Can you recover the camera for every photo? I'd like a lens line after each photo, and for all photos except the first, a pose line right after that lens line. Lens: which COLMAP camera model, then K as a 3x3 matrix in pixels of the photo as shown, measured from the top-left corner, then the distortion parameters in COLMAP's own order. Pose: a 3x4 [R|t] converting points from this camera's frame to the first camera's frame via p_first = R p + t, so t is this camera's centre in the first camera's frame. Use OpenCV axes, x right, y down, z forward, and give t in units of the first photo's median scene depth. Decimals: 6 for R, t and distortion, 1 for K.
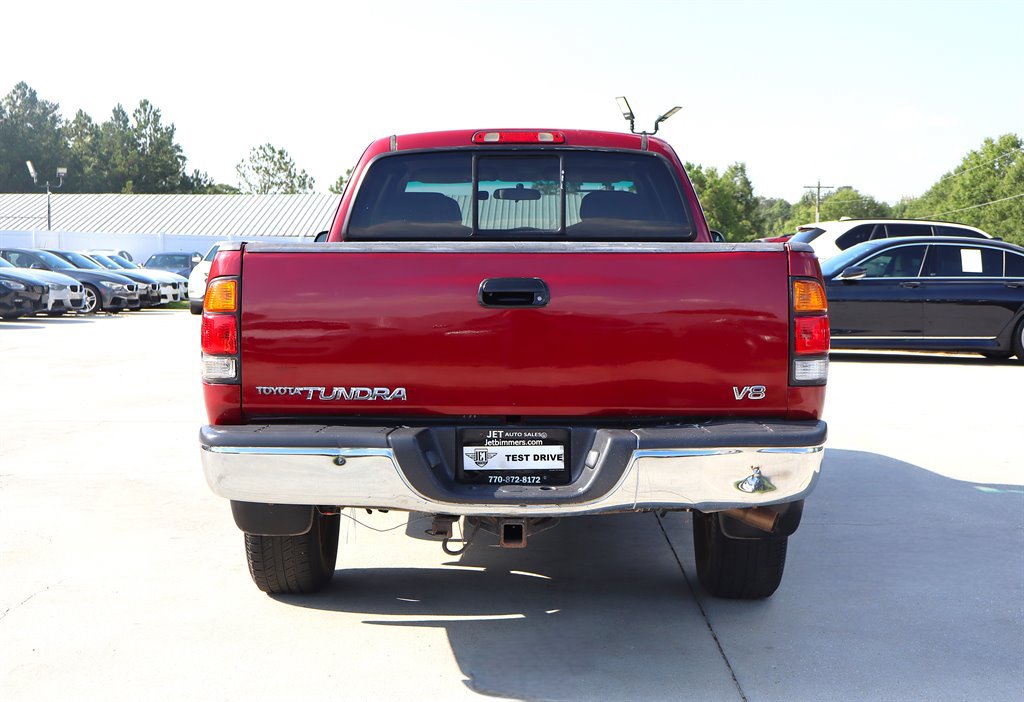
lens RADIAL K [[1405.9, 0, 512.3], [0, 1405.9, 352.8], [0, 0, 1]] dist [-0.008955, 0.000000]
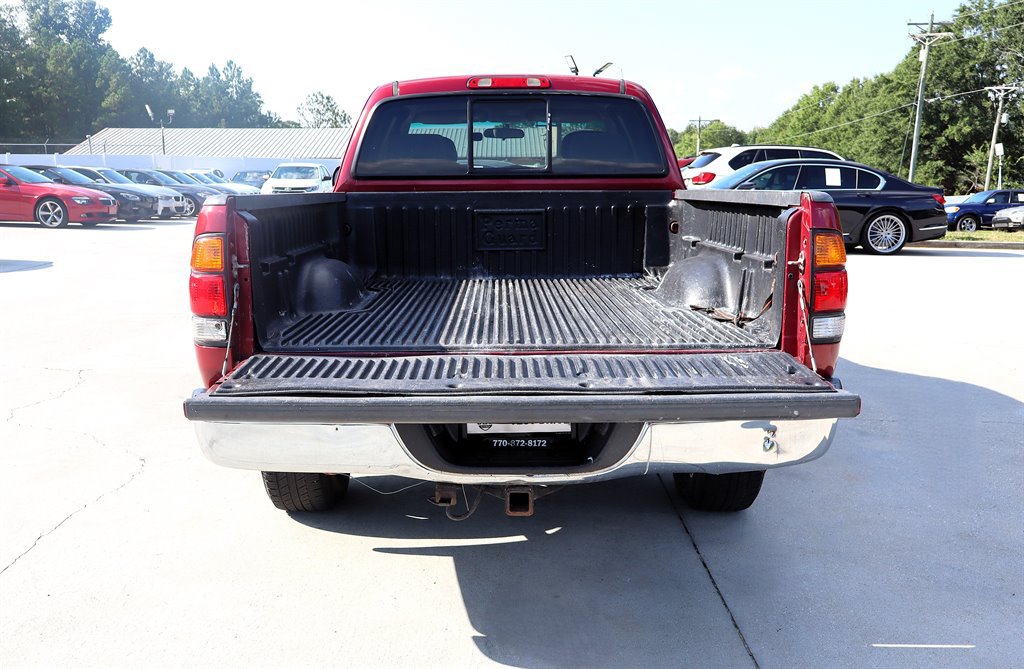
lens RADIAL K [[935.0, 0, 509.9], [0, 935.0, 353.0], [0, 0, 1]] dist [0.013893, -0.003058]
pose [[0.999746, -0.010440, 0.019950, -0.009606], [0.007871, 0.992156, 0.124761, -0.028453], [-0.021096, -0.124572, 0.991986, 0.201886]]
